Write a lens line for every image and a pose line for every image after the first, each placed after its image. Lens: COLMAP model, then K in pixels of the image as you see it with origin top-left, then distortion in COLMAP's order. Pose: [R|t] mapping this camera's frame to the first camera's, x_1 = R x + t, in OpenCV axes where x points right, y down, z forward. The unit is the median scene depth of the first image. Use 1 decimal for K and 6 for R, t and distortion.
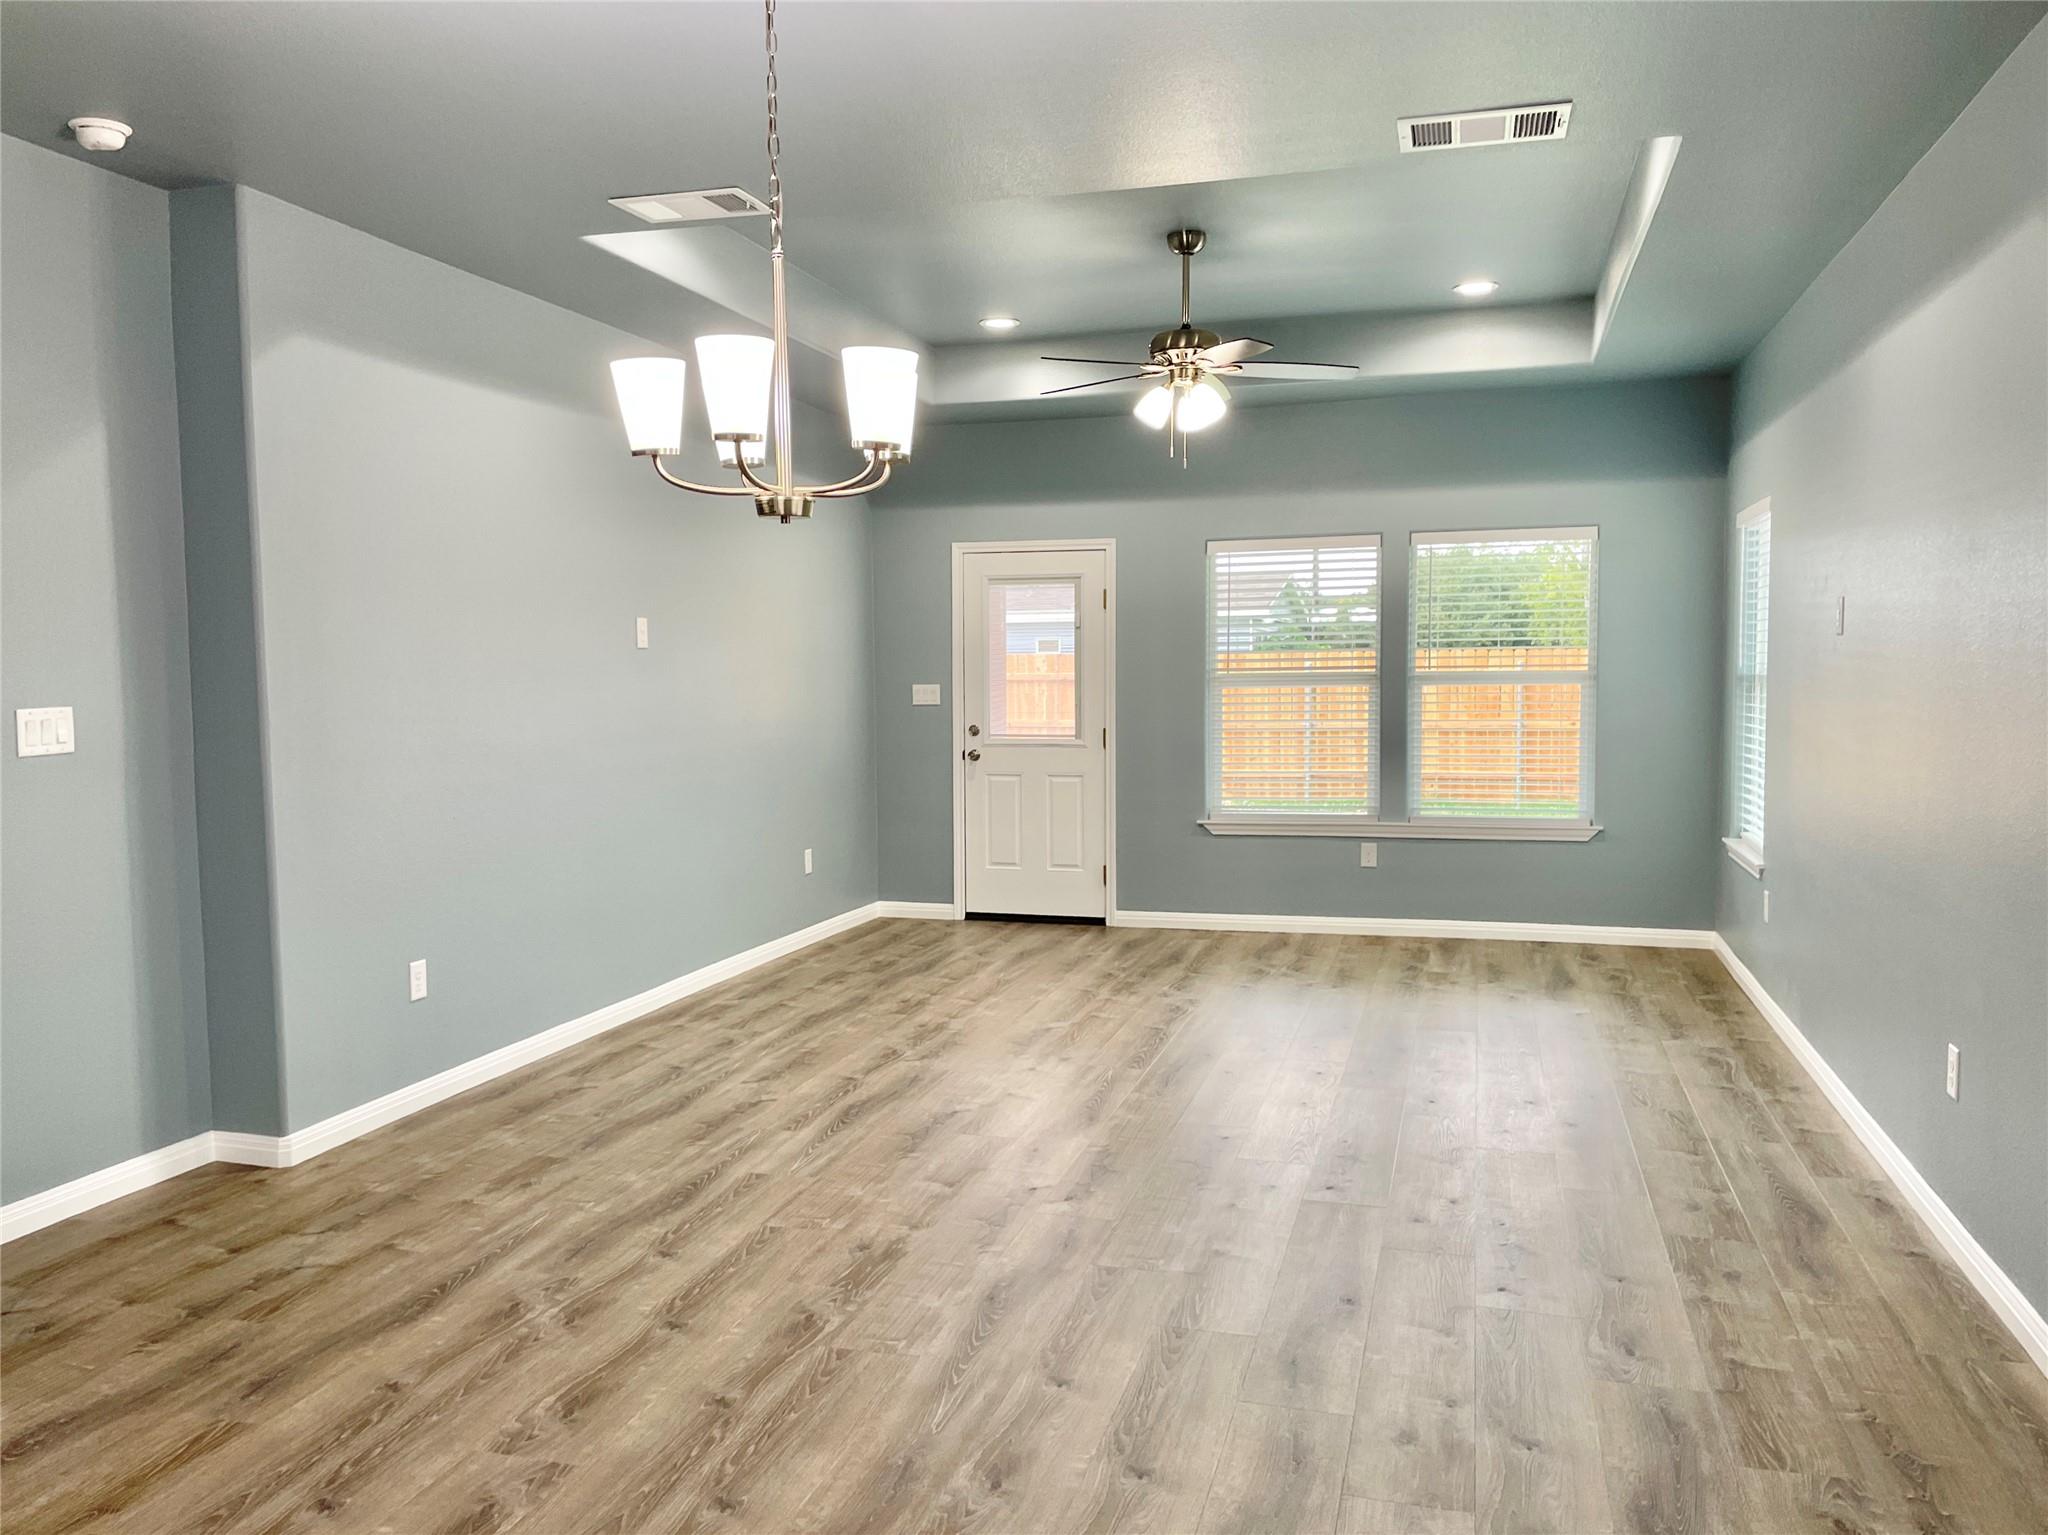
lens RADIAL K [[1591.8, 0, 1012.8], [0, 1591.8, 767.5], [0, 0, 1]] dist [0.105496, -0.155821]
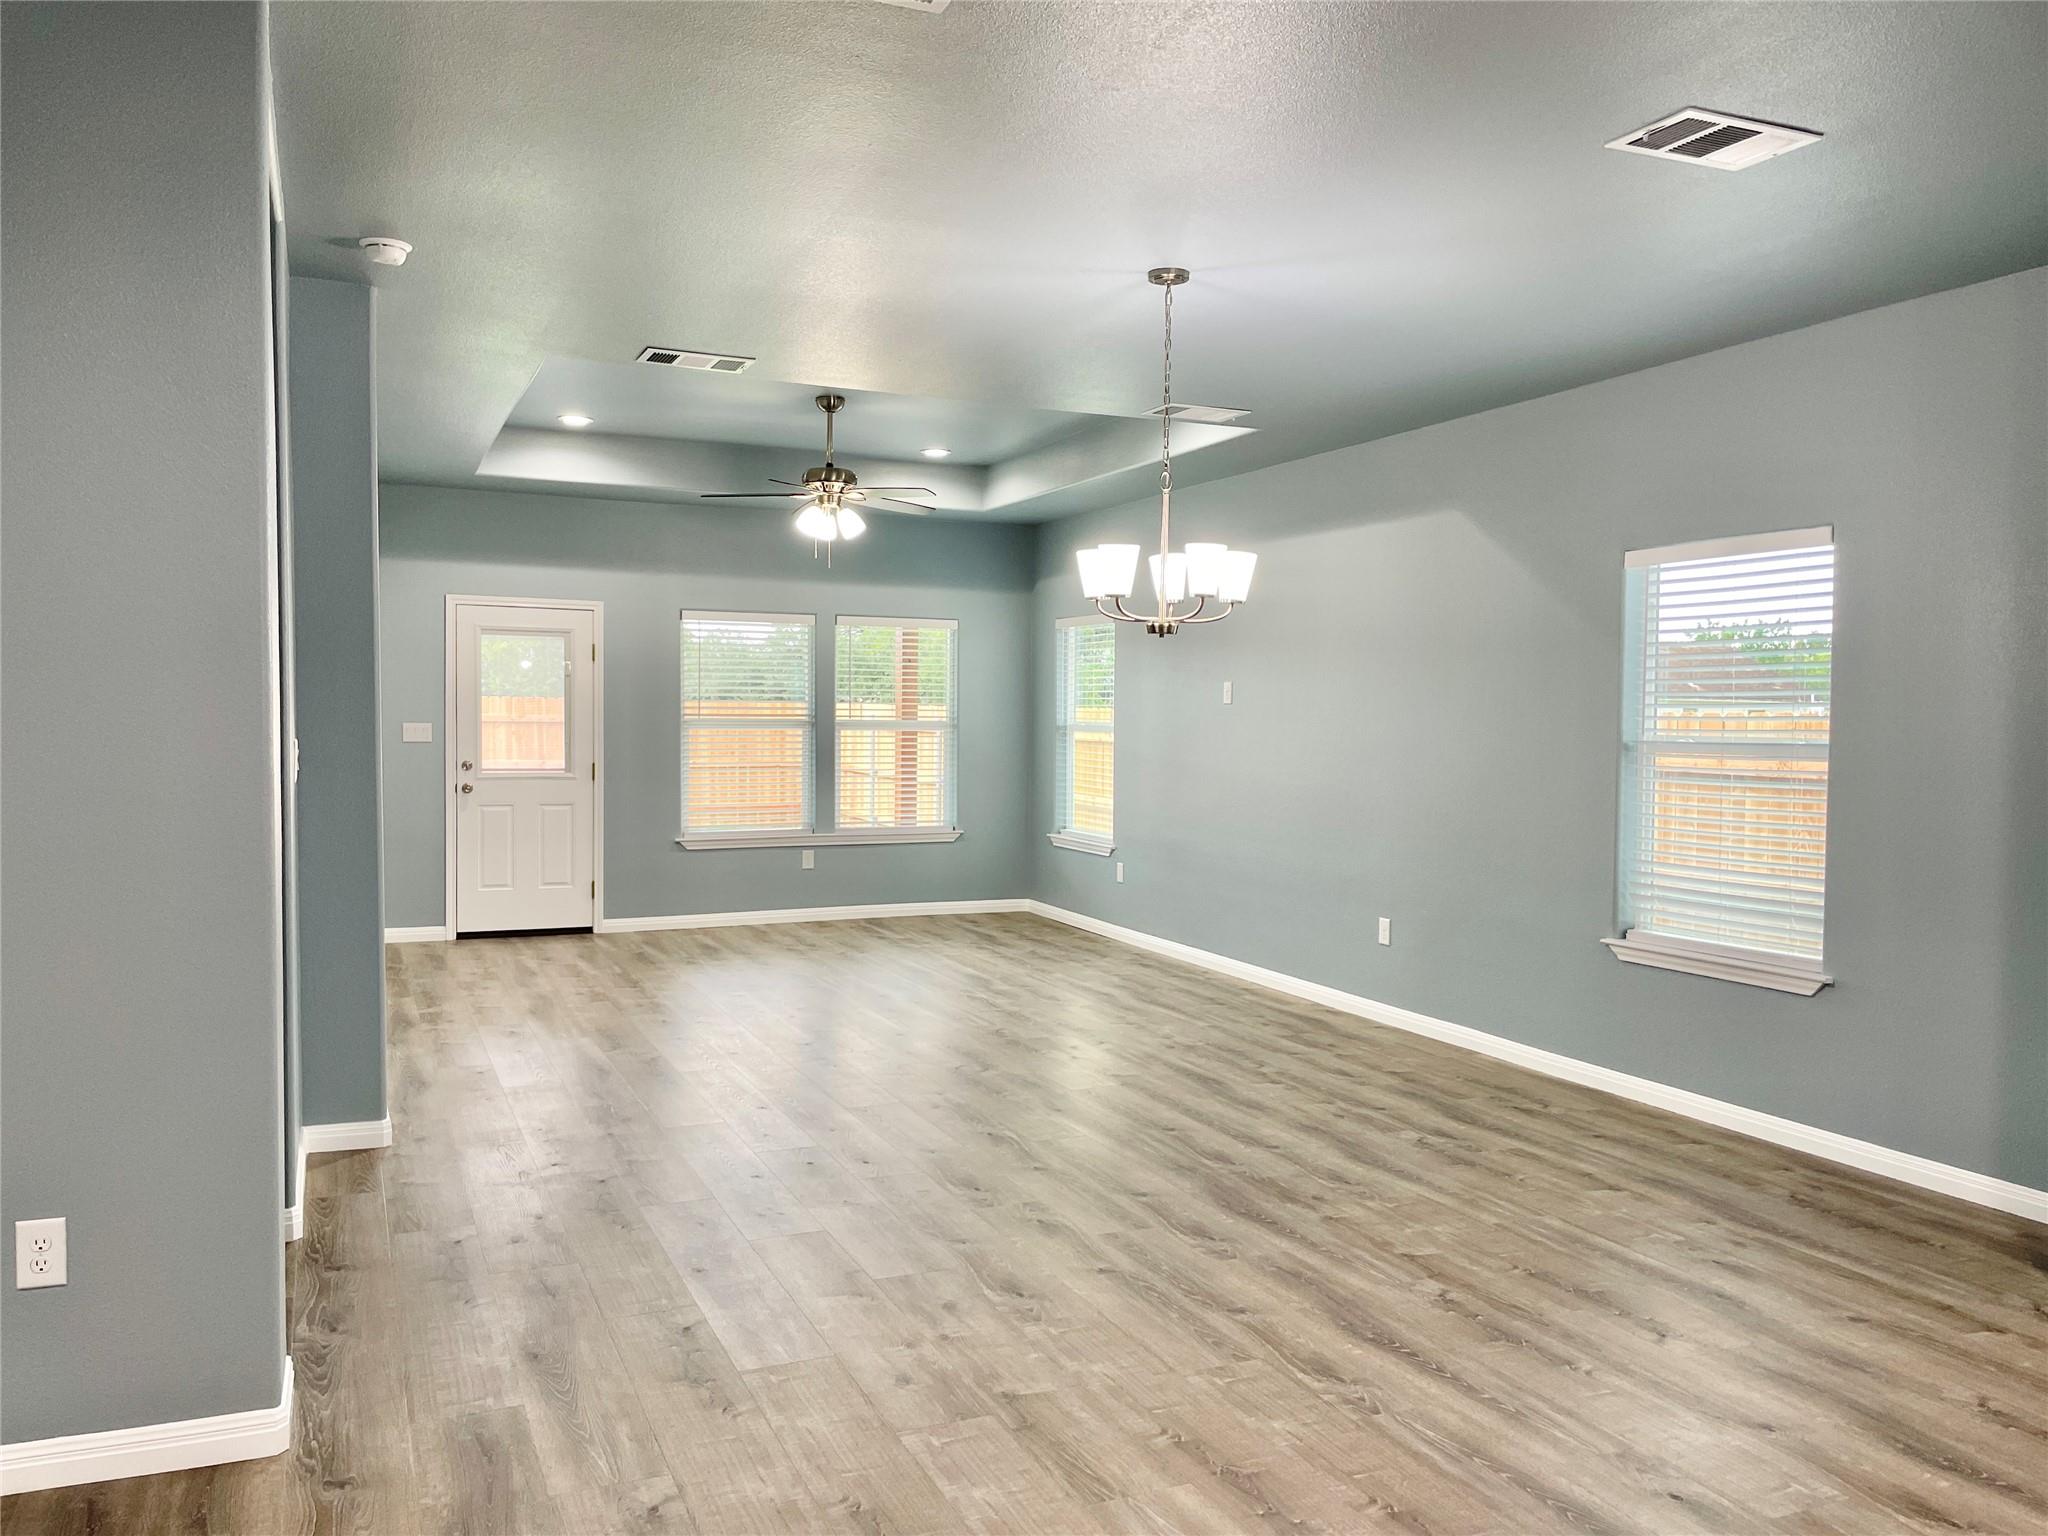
lens RADIAL K [[1563.7, 0, 1024.0], [0, 1563.7, 768.0], [0, 0, 1]] dist [0.097316, -0.134466]
pose [[0.755356, -0.006012, 0.655287, -0.468890], [0.022605, 0.999602, -0.016887, 0.005667], [-0.654925, 0.027568, 0.755191, -0.076258]]
